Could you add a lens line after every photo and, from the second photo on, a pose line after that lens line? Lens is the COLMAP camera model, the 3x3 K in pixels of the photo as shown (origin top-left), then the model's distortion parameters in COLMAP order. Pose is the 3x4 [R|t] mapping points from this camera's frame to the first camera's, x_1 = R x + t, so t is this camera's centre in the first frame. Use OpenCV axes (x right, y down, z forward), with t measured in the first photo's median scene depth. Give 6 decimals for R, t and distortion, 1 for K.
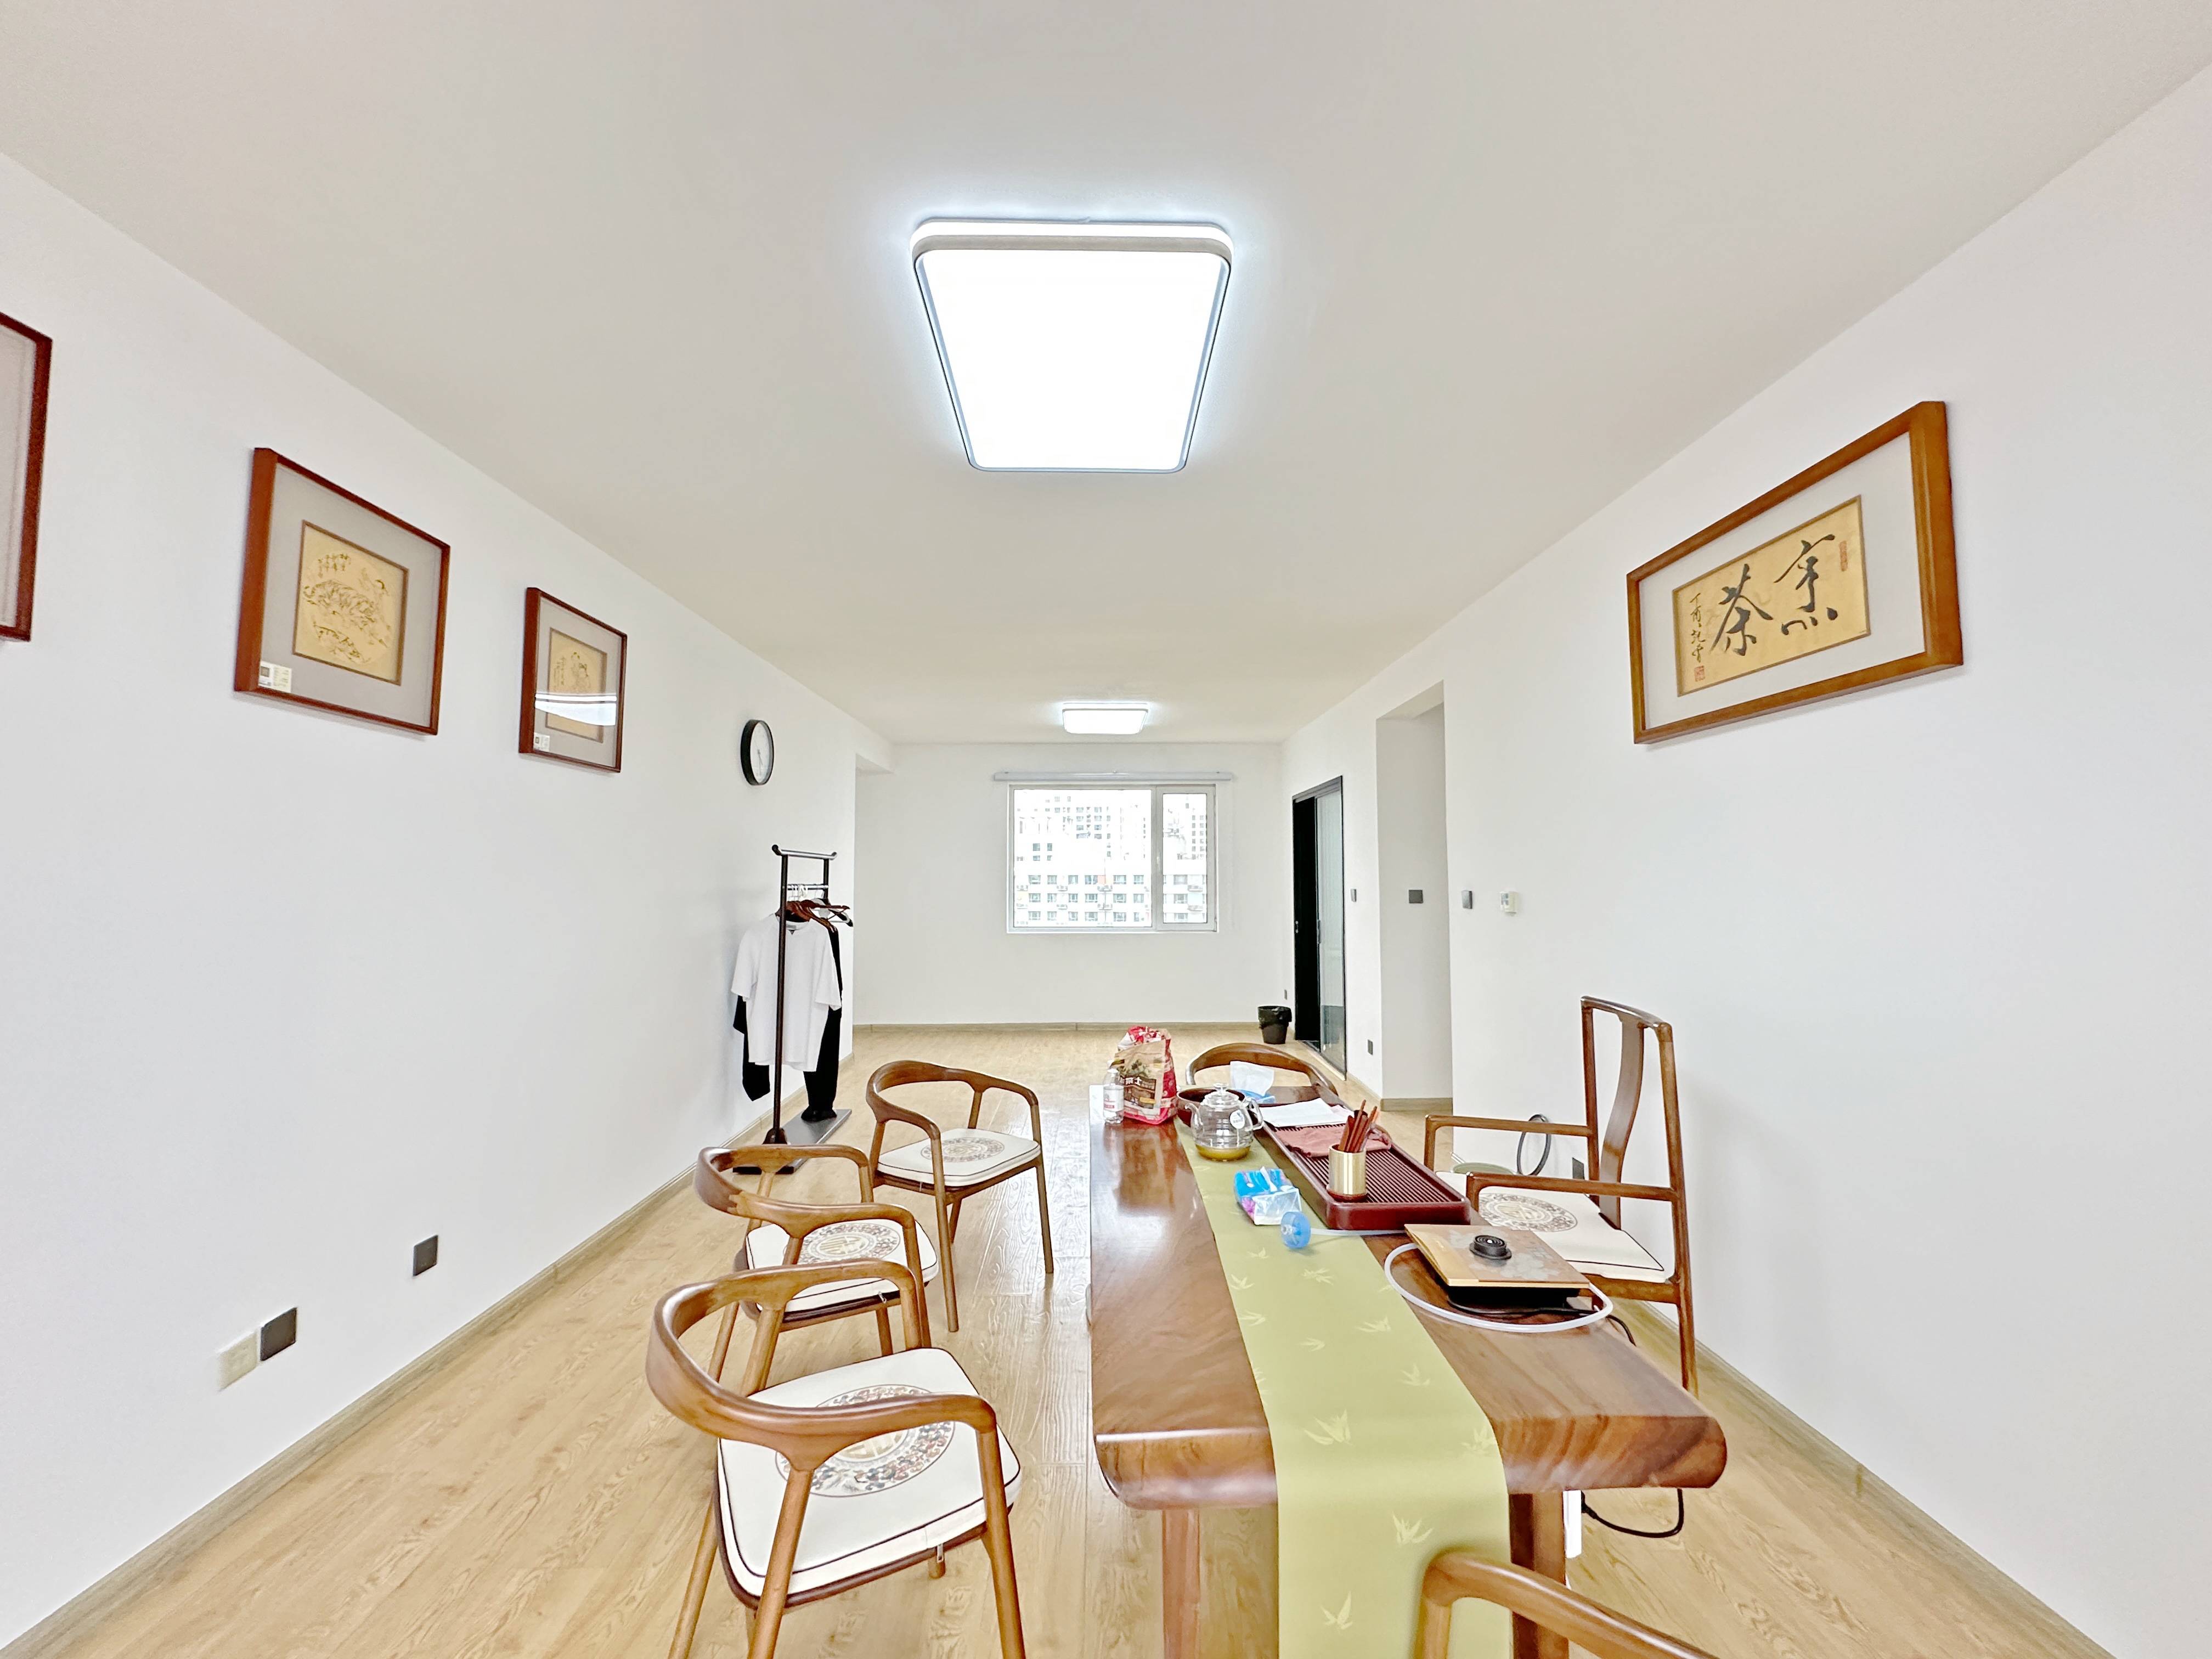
lens RADIAL K [[889.7, 0, 1100.3], [0, 889.7, 815.3], [0, 0, 1]] dist [0.003616, 0.000299]
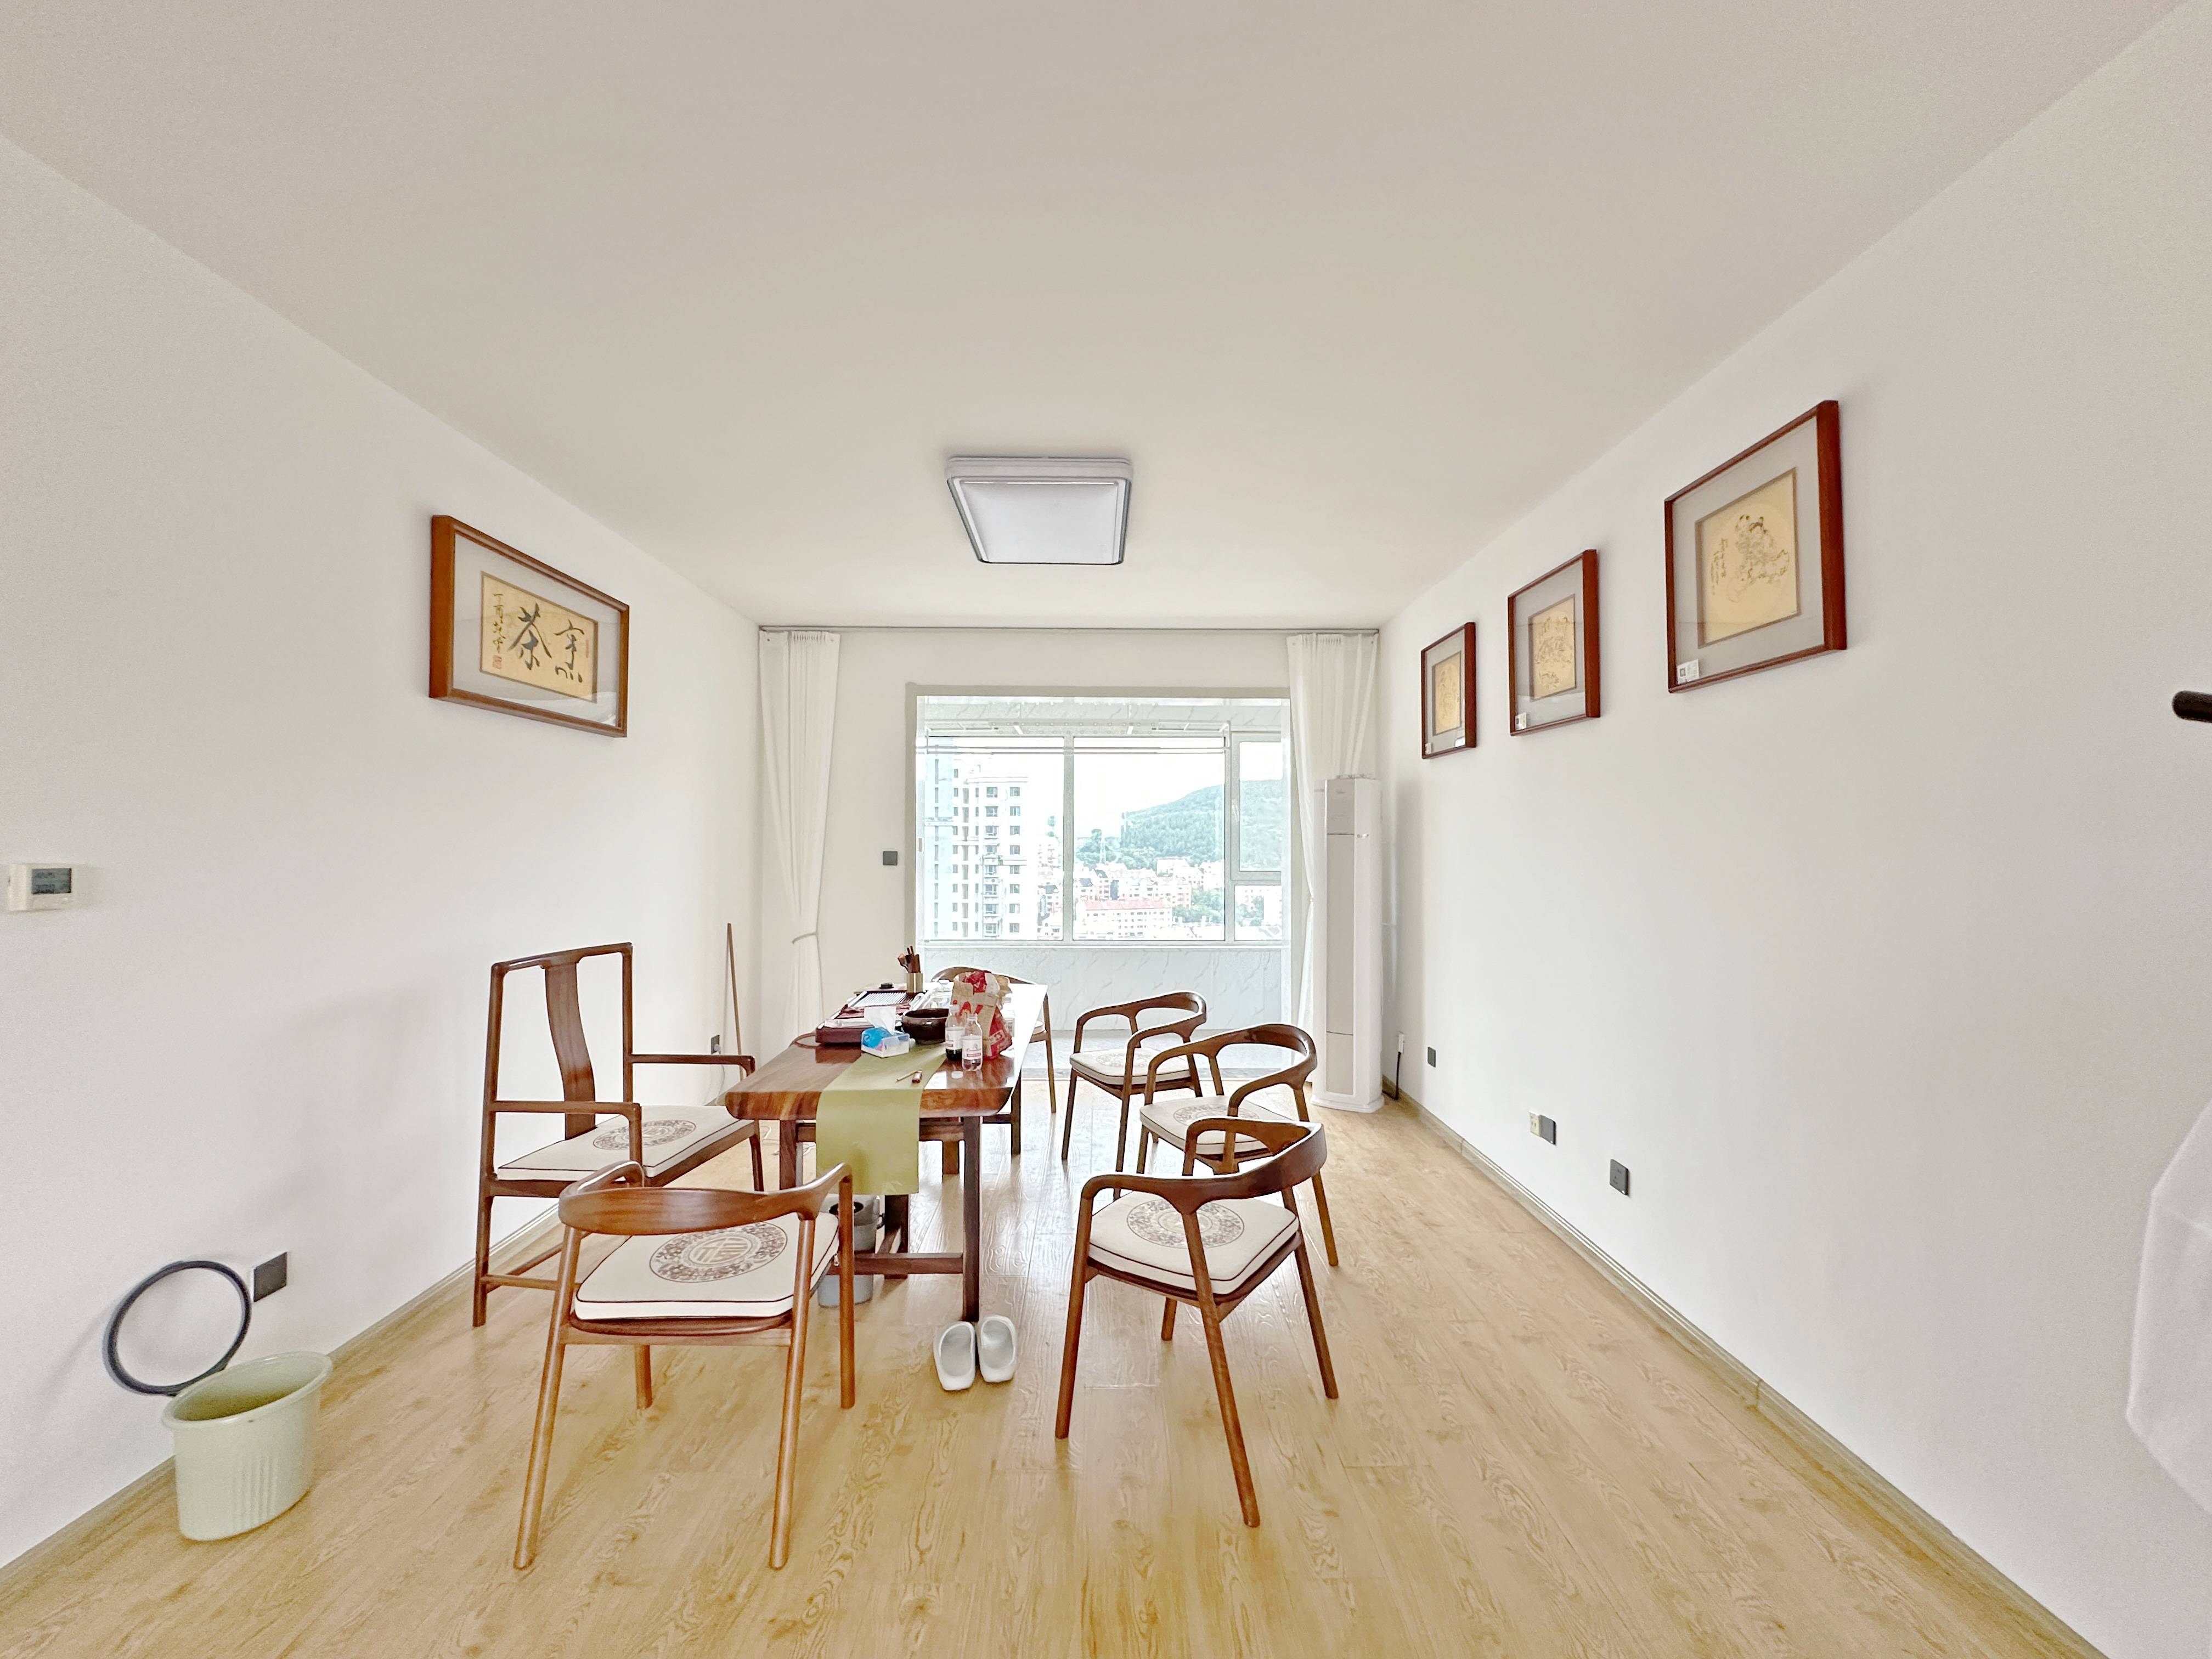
lens RADIAL K [[889.7, 0, 1114.9], [0, 889.7, 830.2], [0, 0, 1]] dist [0.003616, 0.000299]
pose [[-0.999953, -0.000790, -0.009705, -0.120513], [0.000098, 0.995834, -0.091185, 0.171859], [0.009736, -0.091181, -0.995787, 2.260948]]
